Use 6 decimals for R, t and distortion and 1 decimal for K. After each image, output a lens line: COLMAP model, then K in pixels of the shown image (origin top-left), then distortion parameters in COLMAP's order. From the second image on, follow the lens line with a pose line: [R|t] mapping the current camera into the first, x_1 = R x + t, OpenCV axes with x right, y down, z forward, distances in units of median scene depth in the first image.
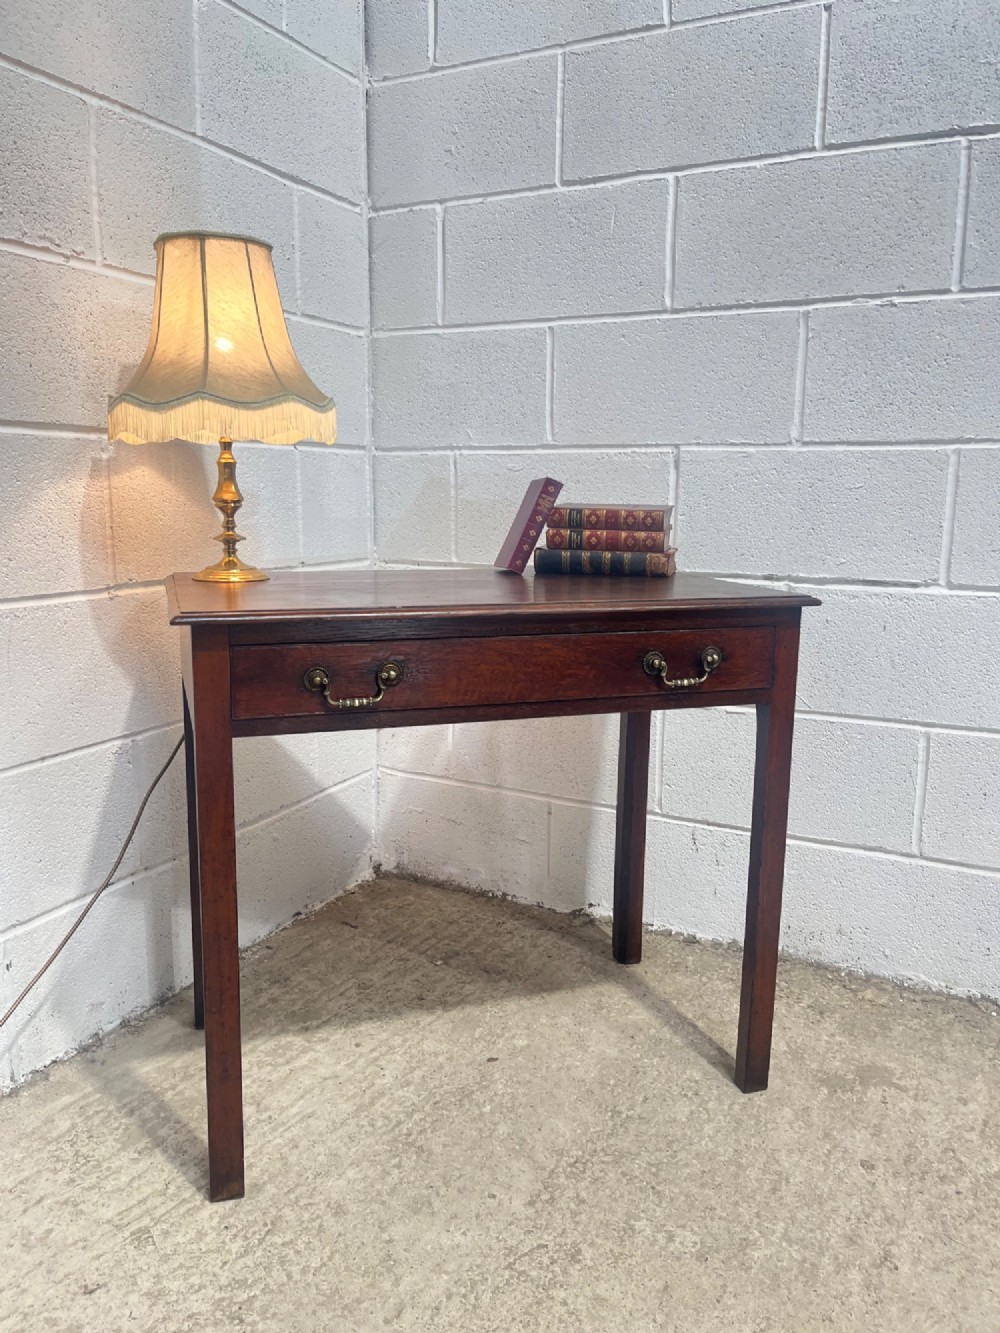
lens RADIAL K [[1014.7, 0, 507.2], [0, 1014.7, 659.8], [0, 0, 1]] dist [0.050863, -0.075058]
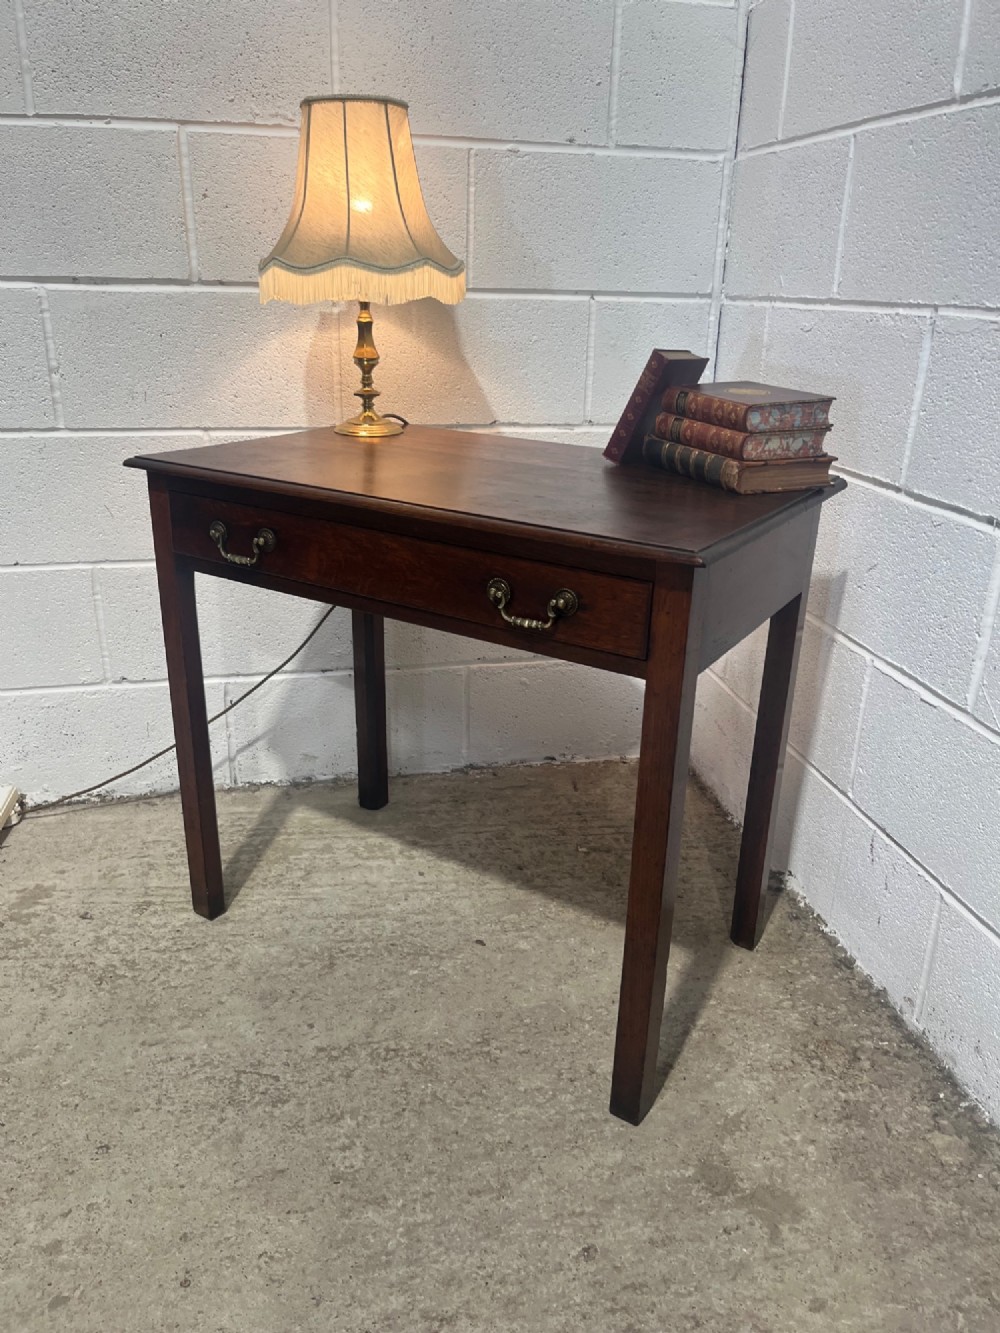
lens RADIAL K [[1014.7, 0, 505.2], [0, 1014.7, 666.0], [0, 0, 1]] dist [0.050863, -0.075058]
pose [[0.625009, 0.283351, -0.727376, 0.655425], [-0.150196, 0.958036, 0.244148, -0.121457], [0.766032, -0.043346, 0.641340, 0.380090]]
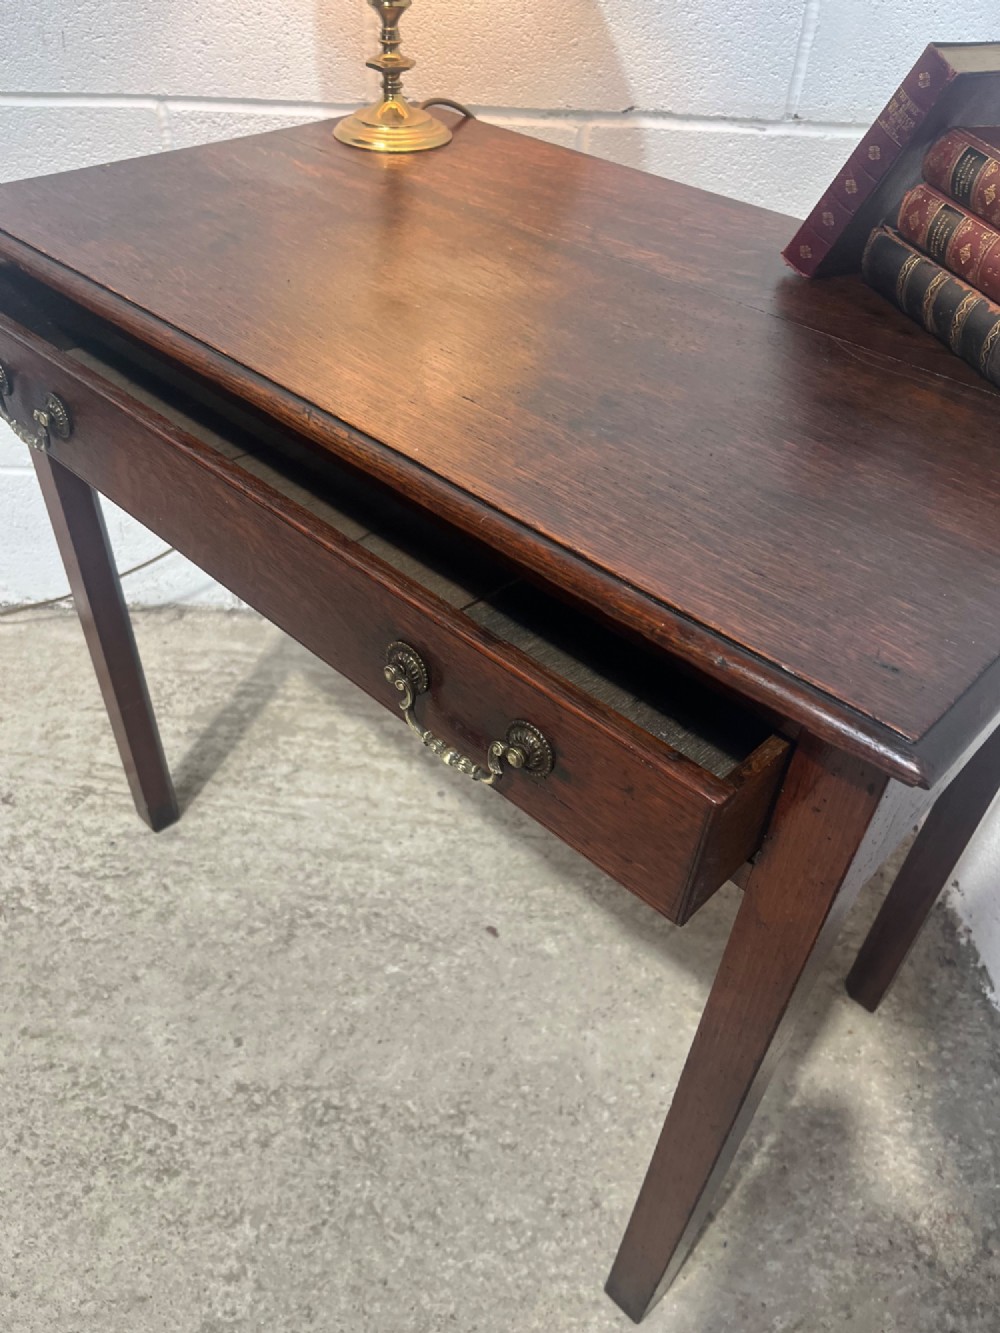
lens RADIAL K [[1014.7, 0, 492.4], [0, 1014.7, 675.2], [0, 0, 1]] dist [0.050863, -0.075058]
pose [[0.455913, 0.597438, -0.659706, 0.362456], [-0.191215, 0.789663, 0.582983, -0.188481], [0.869241, -0.139644, 0.474256, 0.670035]]
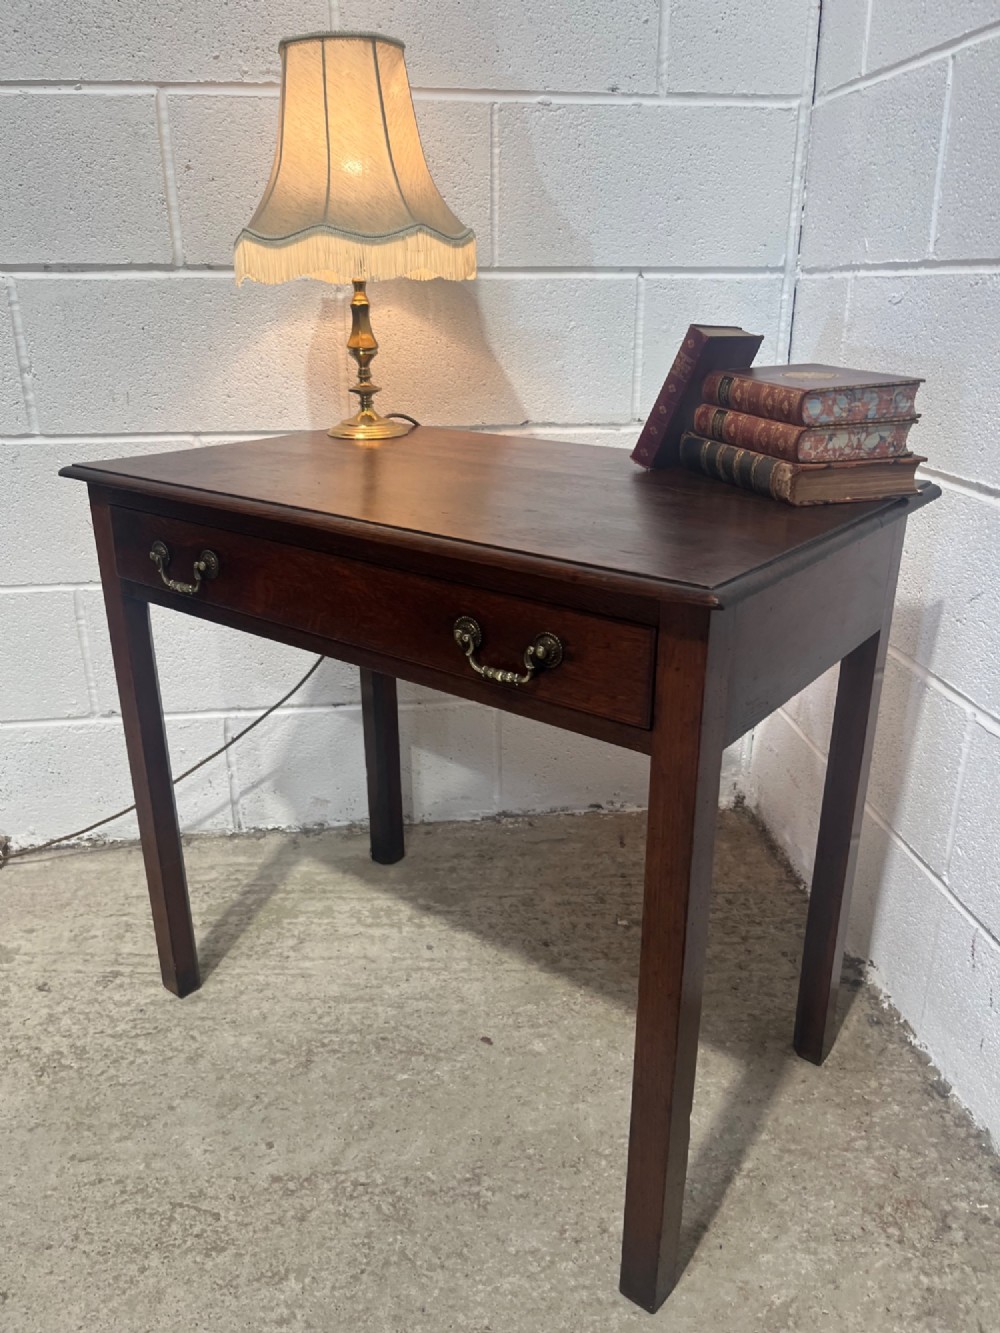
lens RADIAL K [[1014.7, 0, 507.7], [0, 1014.7, 667.1], [0, 0, 1]] dist [0.050863, -0.075058]
pose [[0.549607, 0.284296, -0.785562, 0.570356], [-0.136639, 0.958244, 0.251192, -0.120925], [0.824173, -0.030718, 0.565504, 0.541098]]
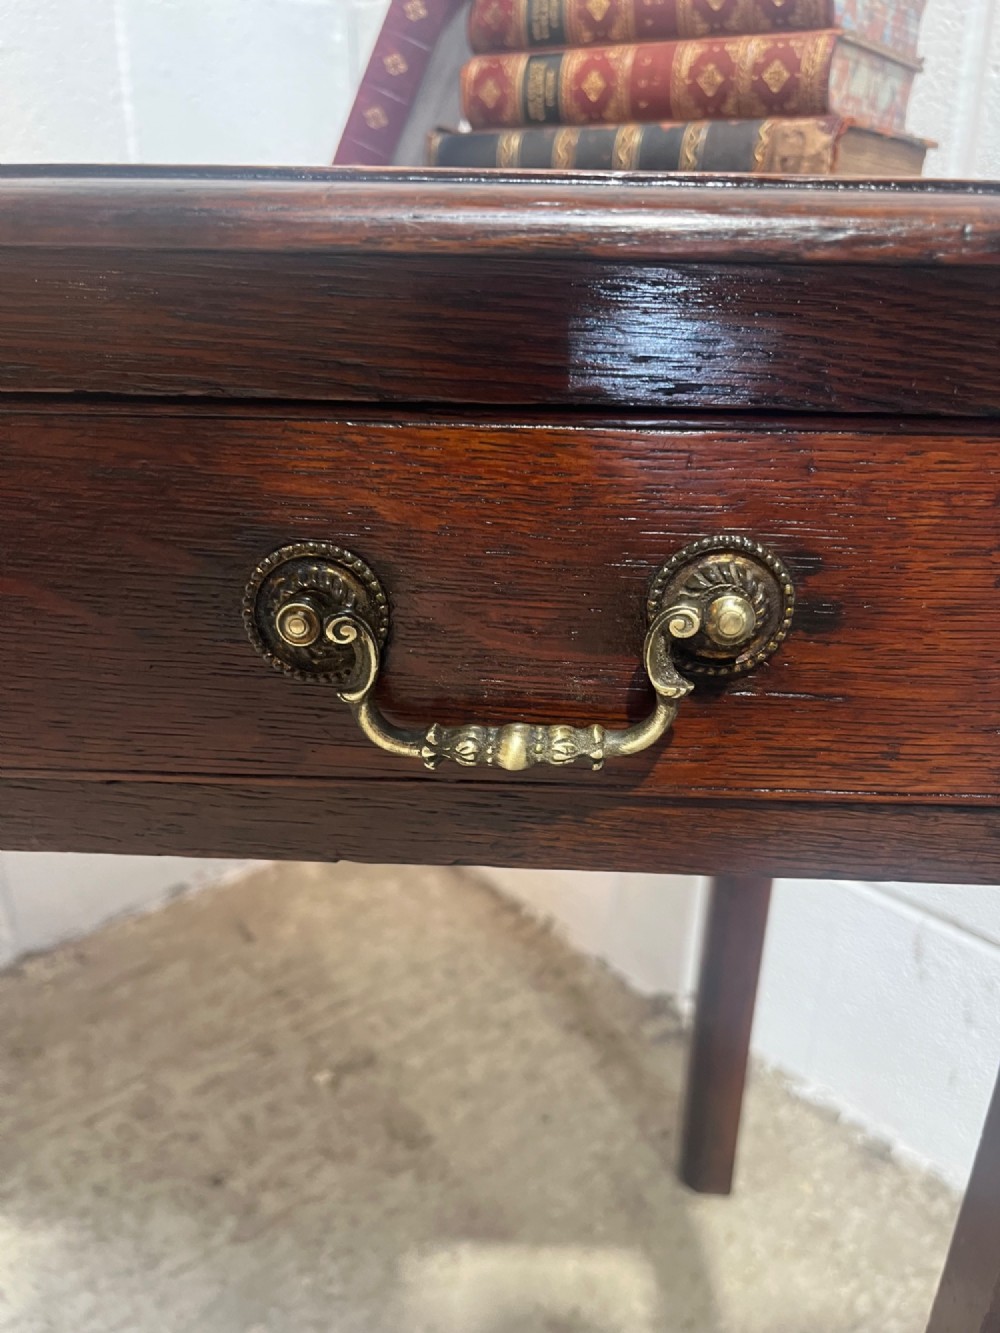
lens RADIAL K [[1039.8, 0, 507.2], [0, 1039.8, 663.5], [0, 0, 1]] dist [0.015785, -0.025641]
pose [[0.931542, 0.138139, -0.336374, 0.191691], [-0.064544, 0.973158, 0.220901, -0.022754], [0.357861, -0.184067, 0.915453, 0.716507]]
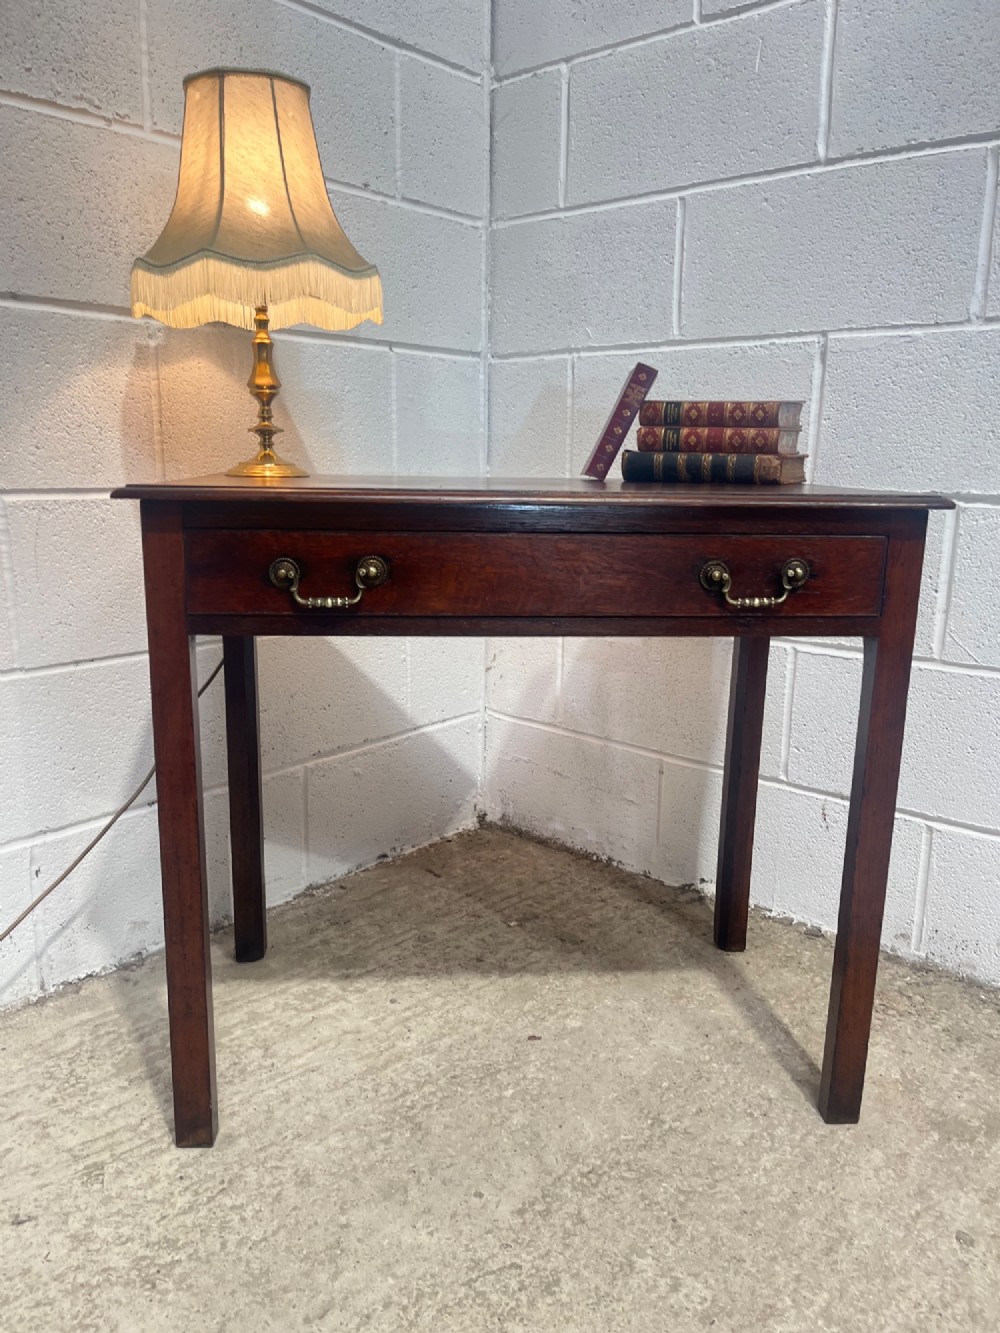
lens RADIAL K [[1014.7, 0, 495.5], [0, 1014.7, 674.2], [0, 0, 1]] dist [0.050863, -0.075058]
pose [[0.969029, 0.055591, -0.240610, 0.145223], [-0.045280, 0.997812, 0.048177, 0.041091], [0.242761, -0.035790, 0.969426, 0.157750]]
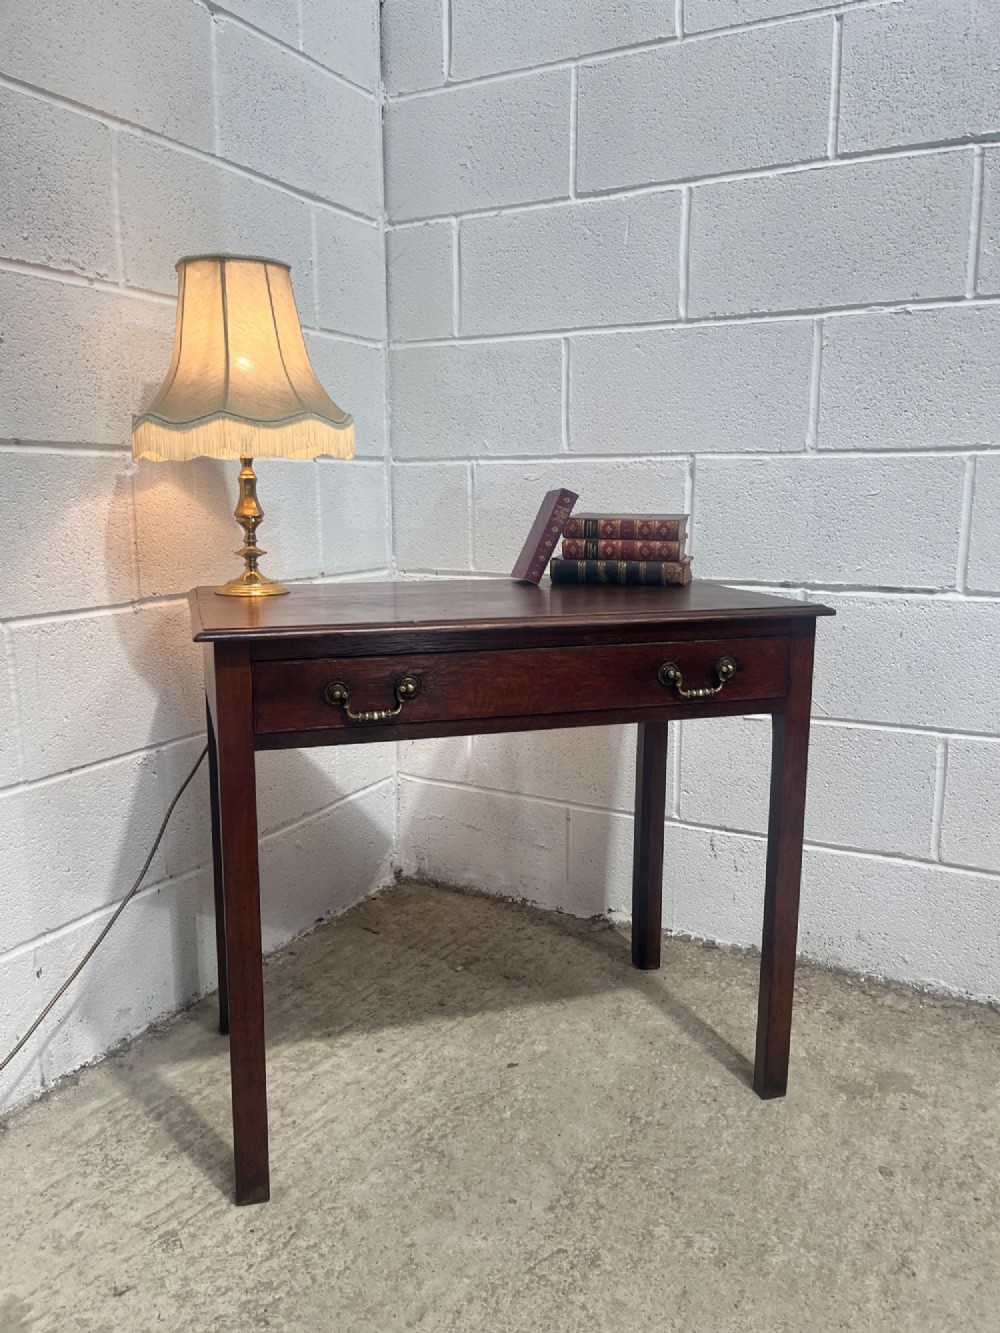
lens RADIAL K [[1014.7, 0, 504.9], [0, 1014.7, 659.3], [0, 0, 1]] dist [0.050863, -0.075058]
pose [[0.999722, -0.007038, -0.022515, 0.003545], [0.007015, 0.999975, -0.001097, -0.009361], [0.022522, 0.000939, 0.999746, -0.011392]]
